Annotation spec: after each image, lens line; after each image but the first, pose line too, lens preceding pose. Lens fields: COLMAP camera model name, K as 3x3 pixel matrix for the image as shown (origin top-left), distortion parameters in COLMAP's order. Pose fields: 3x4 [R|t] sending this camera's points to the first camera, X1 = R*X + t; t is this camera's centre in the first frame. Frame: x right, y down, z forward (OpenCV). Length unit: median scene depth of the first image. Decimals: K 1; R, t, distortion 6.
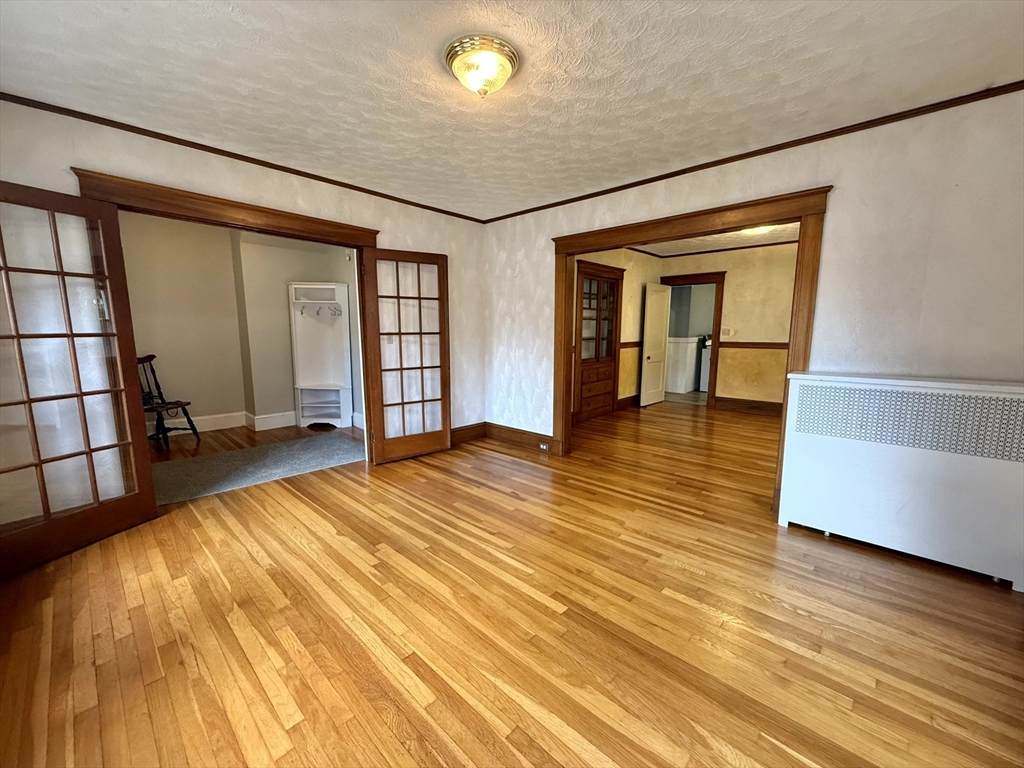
lens RADIAL K [[409.1, 0, 523.0], [0, 409.1, 383.6], [0, 0, 1]] dist [-0.000598, 0.000203]
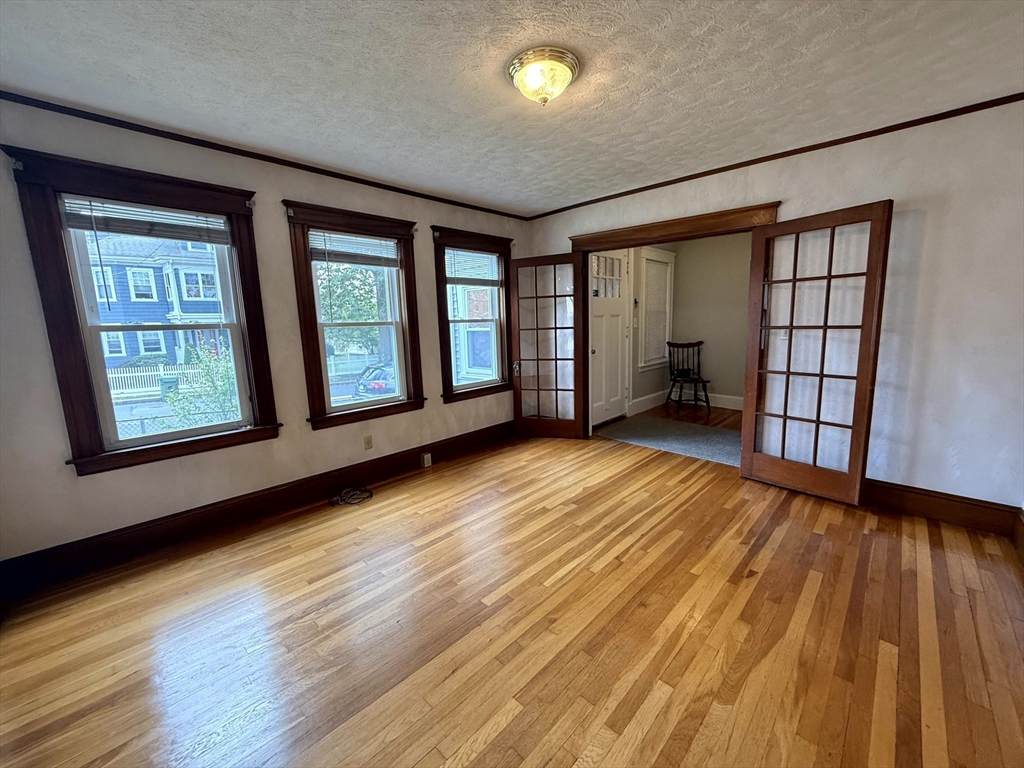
lens RADIAL K [[409.1, 0, 506.0], [0, 409.1, 388.0], [0, 0, 1]] dist [-0.000598, 0.000203]
pose [[-0.032190, 0.157232, -0.987037, 0.680624], [-0.111322, 0.980840, 0.159875, -0.100164], [0.993263, 0.115025, -0.014070, 0.659278]]
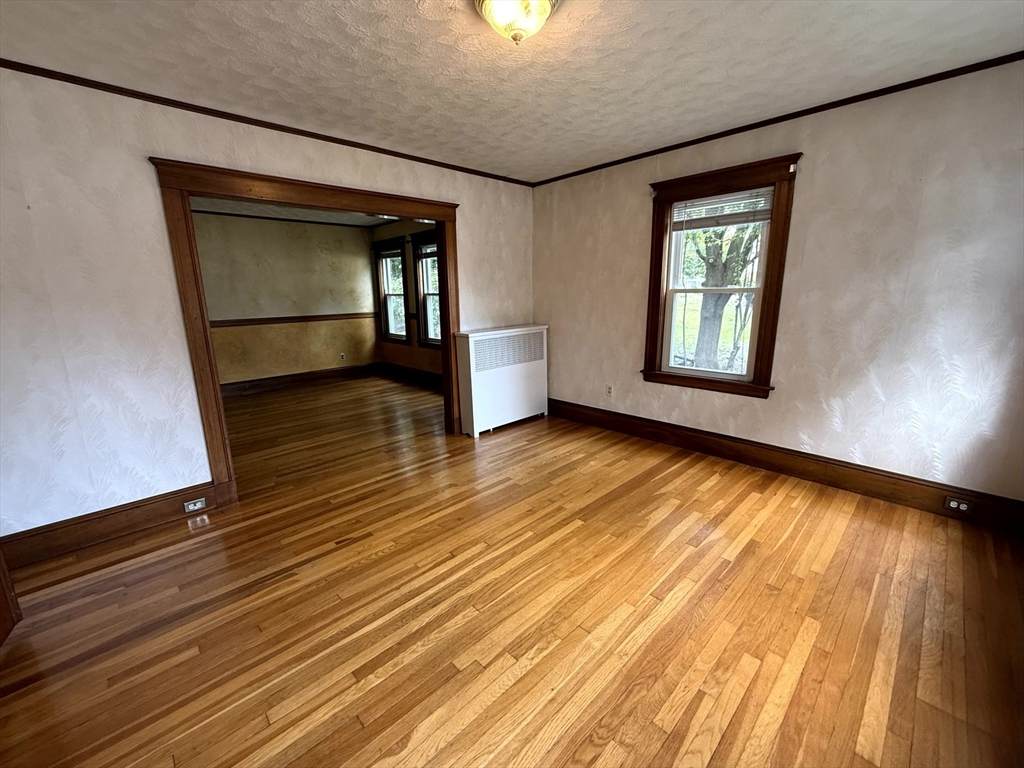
lens RADIAL K [[409.1, 0, 503.0], [0, 409.1, 388.0], [0, 0, 1]] dist [-0.000598, 0.000203]
pose [[0.083703, -0.226021, 0.970520, -0.730101], [0.154889, 0.965051, 0.211389, -0.119446], [-0.984380, 0.132629, 0.115786, 0.680928]]
